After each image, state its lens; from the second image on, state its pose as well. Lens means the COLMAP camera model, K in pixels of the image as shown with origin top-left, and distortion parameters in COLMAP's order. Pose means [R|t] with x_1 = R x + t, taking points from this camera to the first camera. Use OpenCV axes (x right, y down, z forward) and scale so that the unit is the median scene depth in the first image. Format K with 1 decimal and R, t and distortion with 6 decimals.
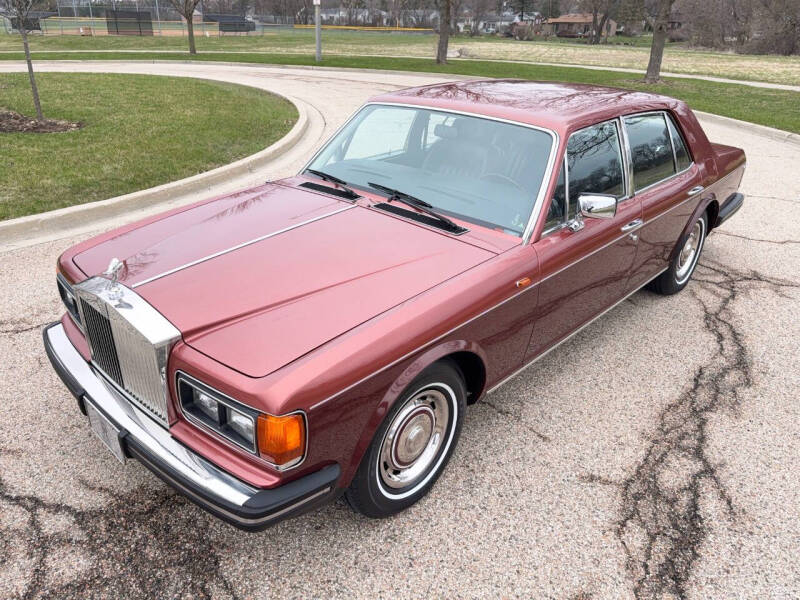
lens RADIAL K [[603.7, 0, 374.6], [0, 603.7, 289.1], [0, 0, 1]] dist [0.042859, -0.037821]
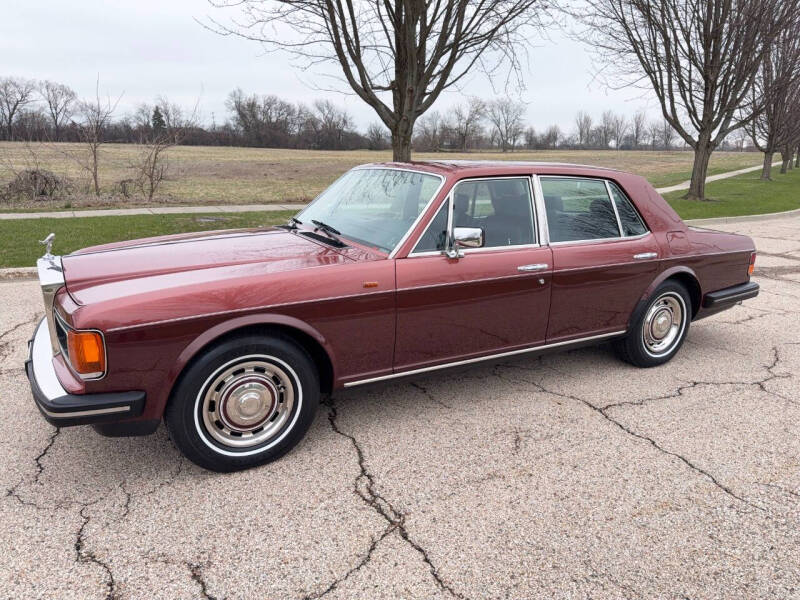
lens RADIAL K [[559.2, 0, 403.0], [0, 559.2, 301.4], [0, 0, 1]] dist [0.068865, -0.086116]
pose [[0.963420, 0.064546, -0.260106, 0.627263], [-0.114067, 0.977022, -0.180049, 0.219360], [0.242508, 0.203132, 0.948645, 0.001404]]
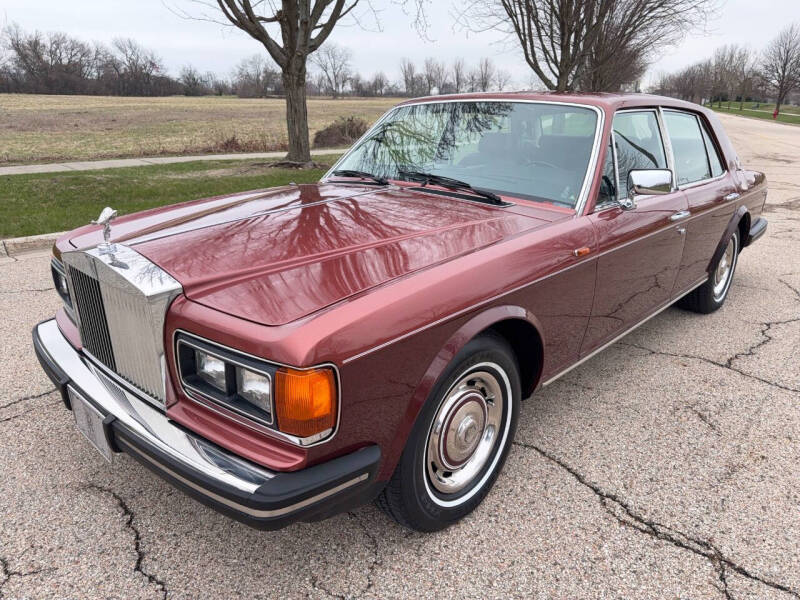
lens RADIAL K [[565.4, 0, 401.3], [0, 565.4, 299.1], [0, 0, 1]] dist [0.022182, -0.026591]
pose [[0.999713, -0.014854, 0.018778, -0.034945], [0.016930, 0.993142, -0.115681, 0.157667], [-0.016931, 0.115966, 0.993109, 0.207474]]
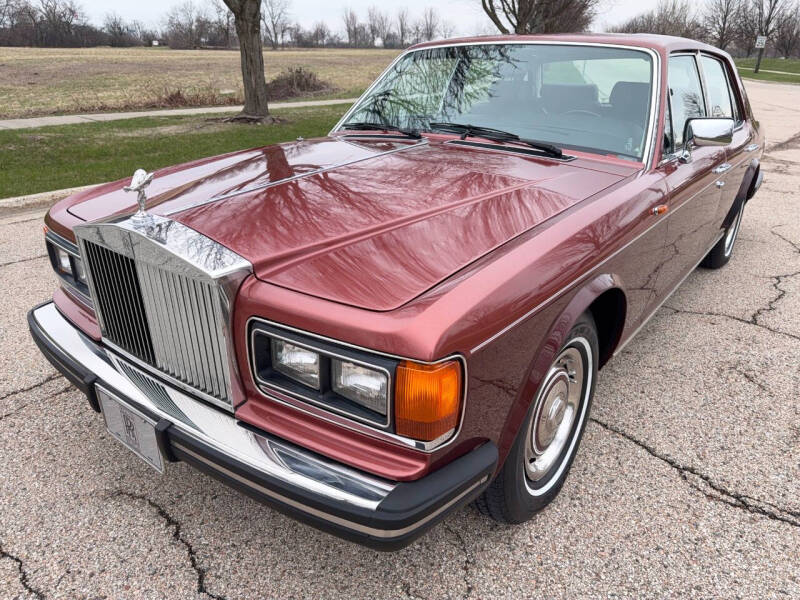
lens RADIAL K [[568.7, 0, 400.3], [0, 568.7, 300.5], [0, 0, 1]] dist [0.006846, -0.011090]
pose [[0.993407, -0.051945, 0.102196, -0.191087], [0.056131, 0.997680, -0.038519, 0.126325], [-0.099958, 0.044001, 0.994018, 0.308264]]
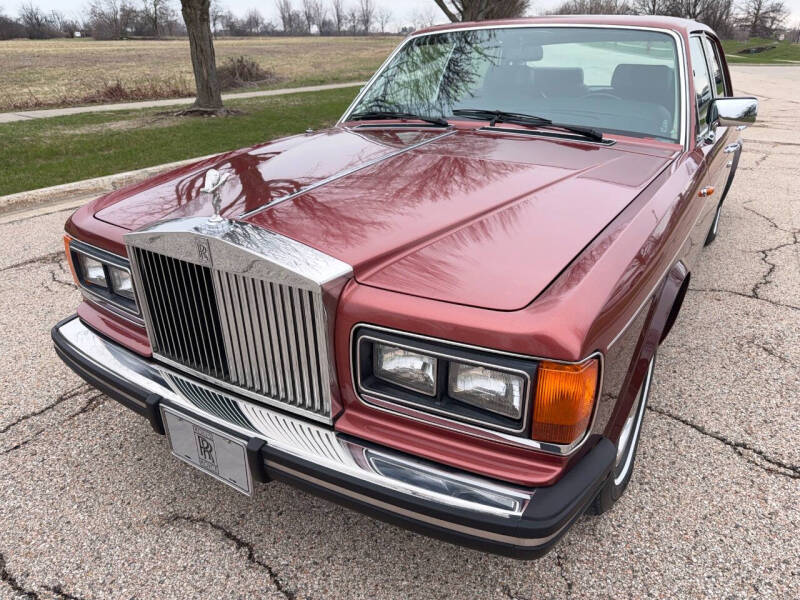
lens RADIAL K [[570.6, 0, 399.9], [0, 570.6, 301.8], [0, 0, 1]] dist [0.001438, -0.006552]
pose [[0.976648, -0.108435, 0.185473, -0.330780], [0.112381, 0.993606, -0.010863, 0.104148], [-0.183109, 0.031453, 0.982589, 0.355224]]
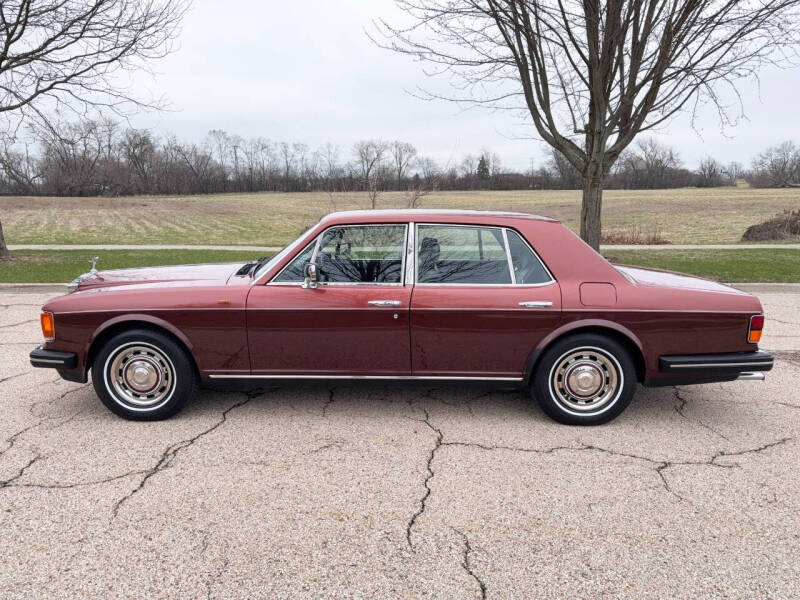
lens RADIAL K [[565.4, 0, 401.3], [0, 565.4, 299.1], [0, 0, 1]] dist [0.022182, -0.026591]
pose [[0.682338, 0.108922, -0.722876, 1.723237], [-0.297727, 0.944520, -0.138712, 0.047740], [0.667662, 0.309869, 0.676911, 0.336463]]
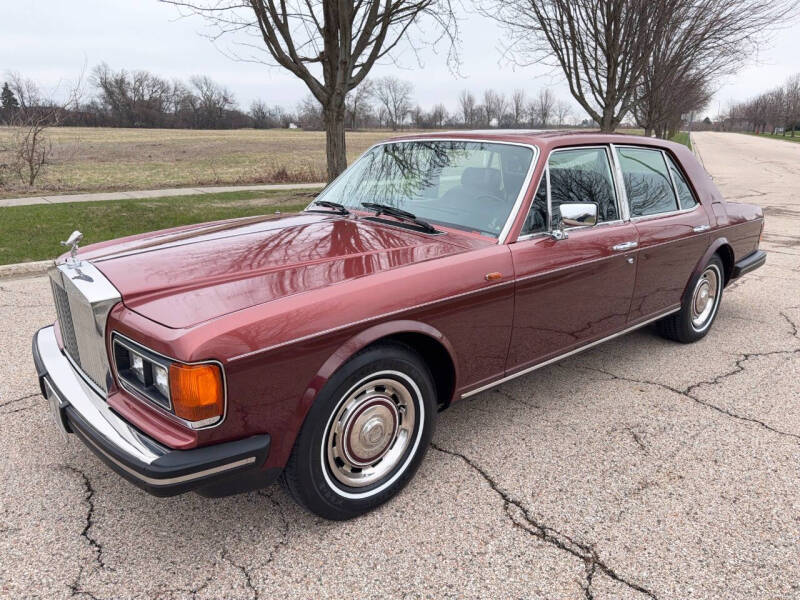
lens RADIAL K [[564.0, 0, 400.8], [0, 564.0, 299.5], [0, 0, 1]] dist [0.025150, -0.025818]
pose [[0.996656, 0.009862, -0.081114, 0.181436], [-0.023039, 0.986329, -0.163168, 0.188723], [0.078396, 0.164491, 0.983258, 0.107463]]
